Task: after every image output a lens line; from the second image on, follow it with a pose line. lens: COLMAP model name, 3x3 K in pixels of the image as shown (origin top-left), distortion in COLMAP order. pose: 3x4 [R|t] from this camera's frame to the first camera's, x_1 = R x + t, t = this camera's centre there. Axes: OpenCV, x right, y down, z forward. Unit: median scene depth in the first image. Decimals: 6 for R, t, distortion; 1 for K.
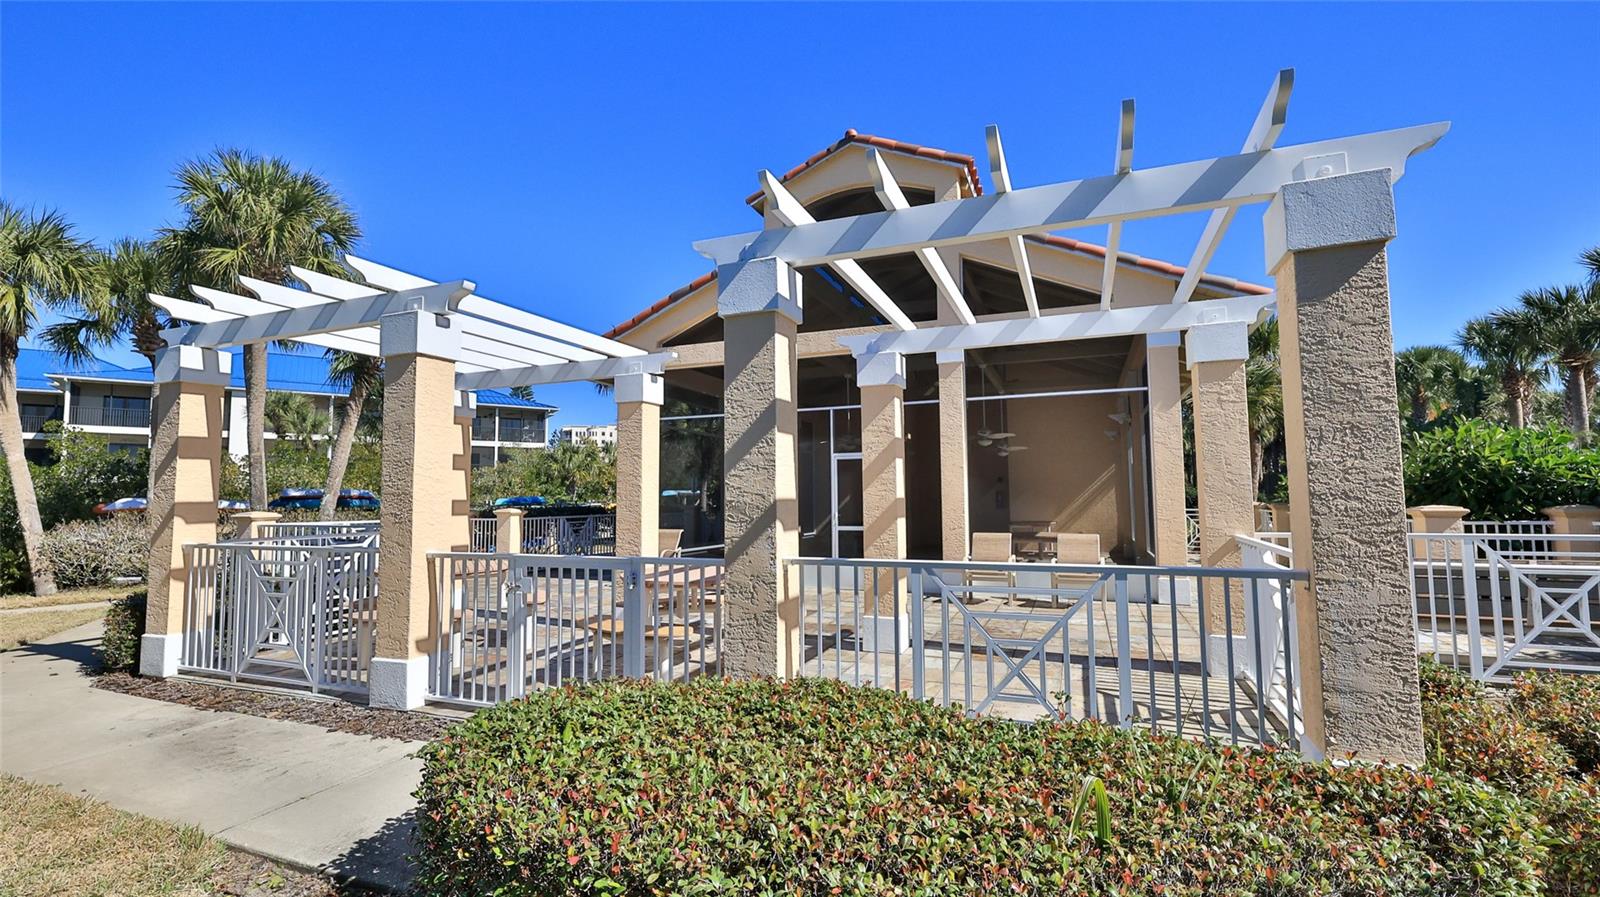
lens RADIAL K [[695.6, 0, 800.0], [0, 695.6, 448.5], [0, 0, 1]] dist [-0.000233, -0.000064]
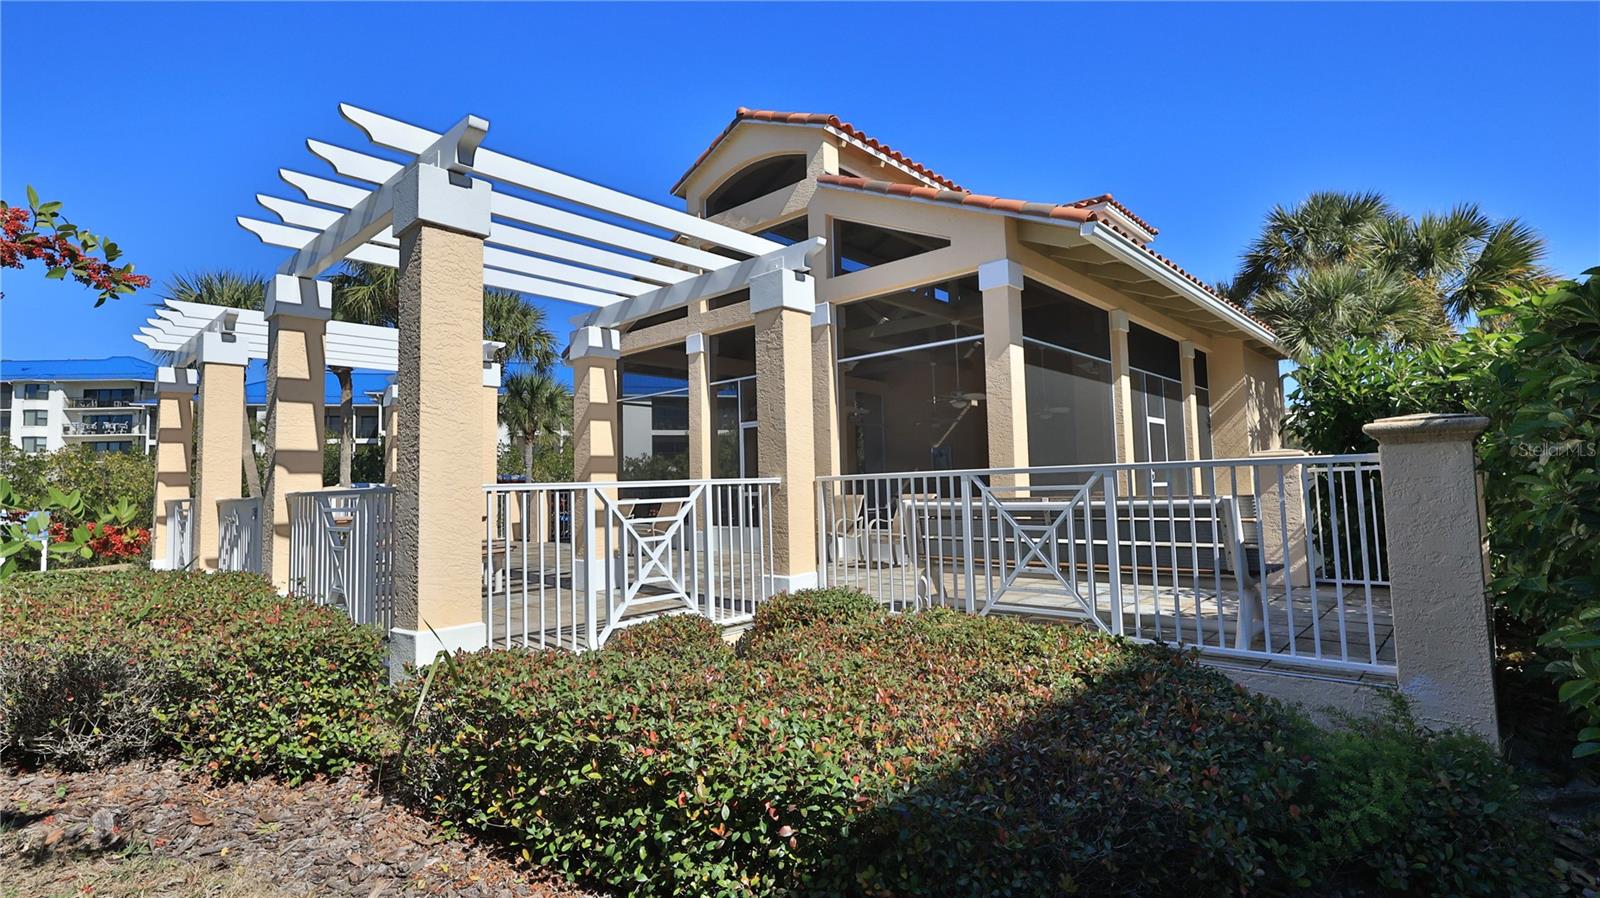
lens RADIAL K [[751.6, 0, 797.7], [0, 751.6, 436.5], [0, 0, 1]] dist [-0.000967, -0.000043]
pose [[0.933352, -0.038479, -0.356893, 0.604150], [0.040229, 0.999187, -0.002523, 0.038053], [0.356700, -0.012003, 0.934142, -0.015316]]
